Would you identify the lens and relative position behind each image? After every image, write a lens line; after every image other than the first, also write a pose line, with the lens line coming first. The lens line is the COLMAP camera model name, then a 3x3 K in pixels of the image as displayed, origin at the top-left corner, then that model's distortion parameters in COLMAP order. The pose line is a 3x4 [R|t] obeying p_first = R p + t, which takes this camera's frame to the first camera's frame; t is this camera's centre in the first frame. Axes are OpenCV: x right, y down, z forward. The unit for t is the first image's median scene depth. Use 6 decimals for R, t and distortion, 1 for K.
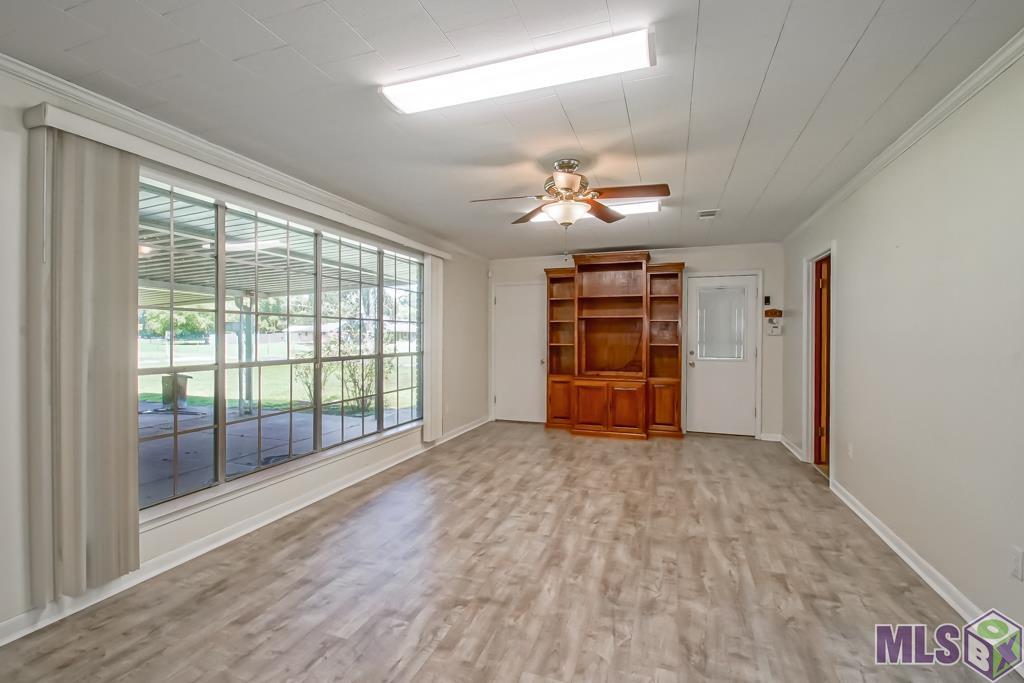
lens RADIAL K [[470.9, 0, 499.7], [0, 470.9, 340.2], [0, 0, 1]] dist [-0.001220, -0.001182]
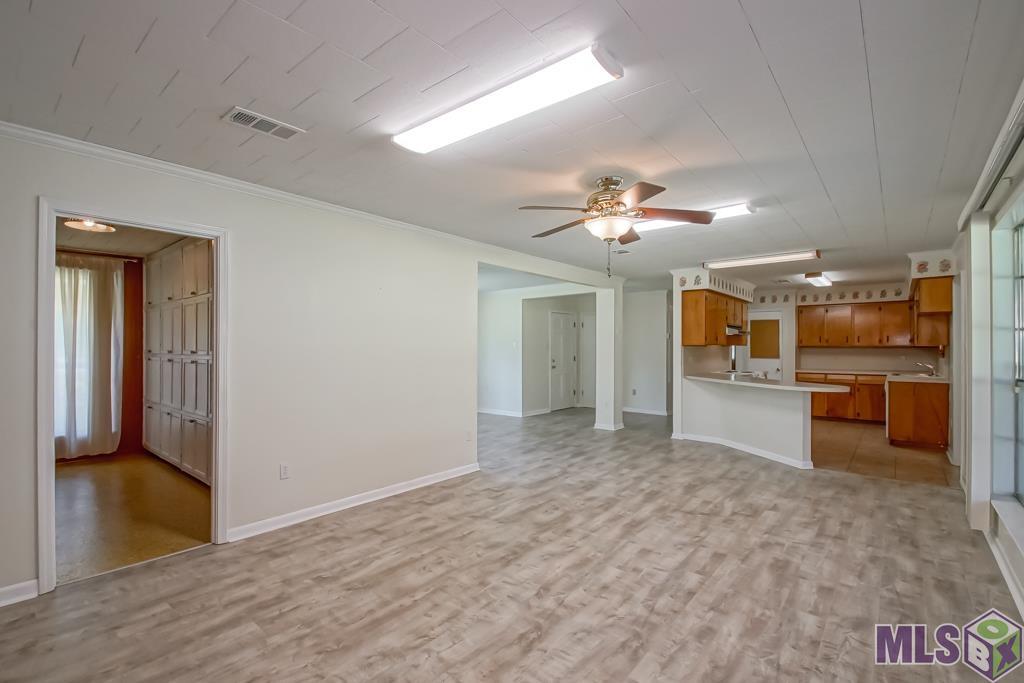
lens RADIAL K [[470.9, 0, 499.7], [0, 470.9, 340.2], [0, 0, 1]] dist [-0.001220, -0.001182]
pose [[-0.938215, 0.000548, 0.346054, 0.014461], [-0.001955, 0.999974, -0.006885, -0.021102], [-0.346049, -0.007136, -0.938189, 2.027707]]
